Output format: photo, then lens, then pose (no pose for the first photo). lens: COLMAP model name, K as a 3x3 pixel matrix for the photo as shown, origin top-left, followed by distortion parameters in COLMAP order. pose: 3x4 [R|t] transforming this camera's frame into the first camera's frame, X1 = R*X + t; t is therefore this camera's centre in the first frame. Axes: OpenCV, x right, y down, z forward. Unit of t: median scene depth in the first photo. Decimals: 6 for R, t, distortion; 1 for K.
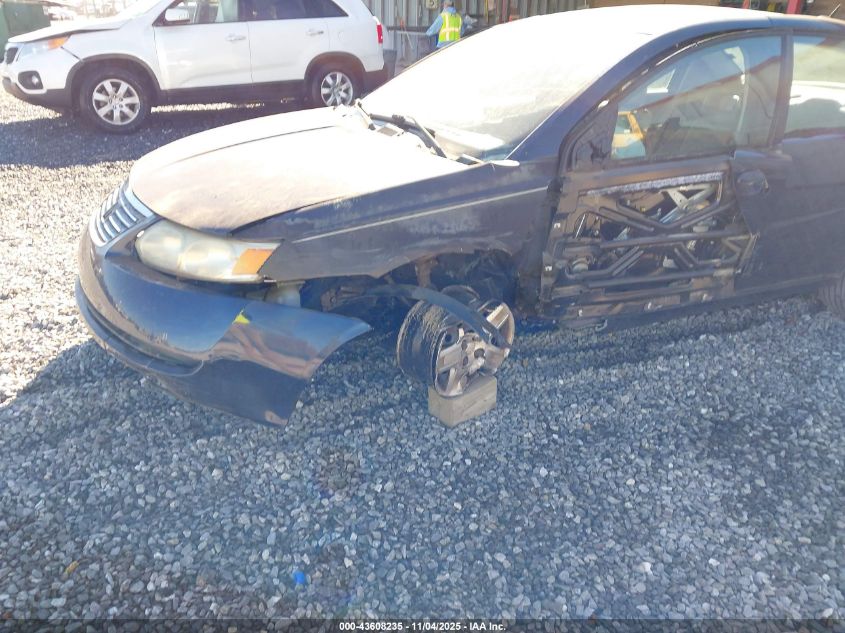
lens RADIAL K [[628.9, 0, 422.5], [0, 628.9, 316.5], [0, 0, 1]] dist [0.053143, 0.000067]
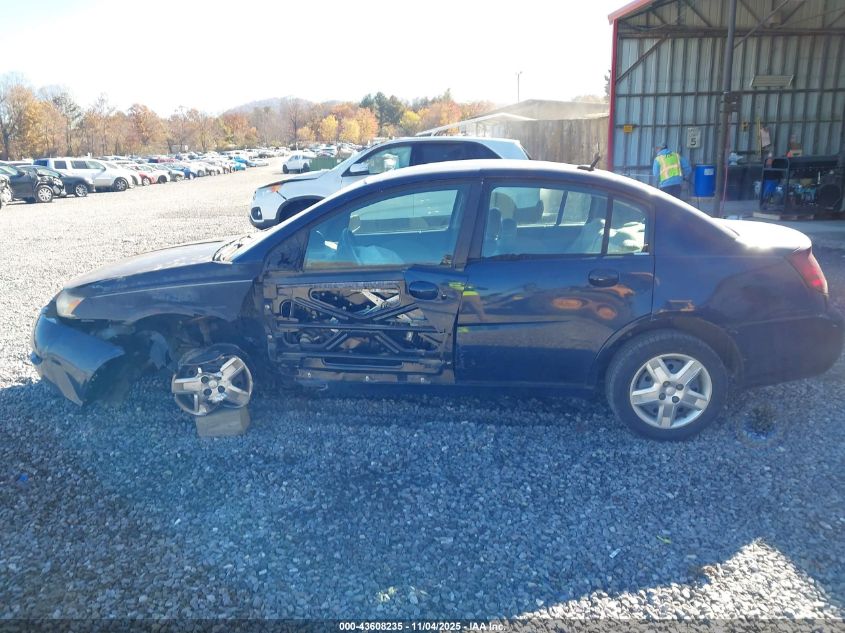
lens RADIAL K [[628.9, 0, 422.5], [0, 628.9, 316.5], [0, 0, 1]] dist [0.053143, 0.000067]
pose [[0.902186, 0.082482, -0.423387, 1.141485], [-0.162916, 0.974004, -0.157403, 0.050675], [0.399398, 0.210983, 0.892170, -0.165215]]
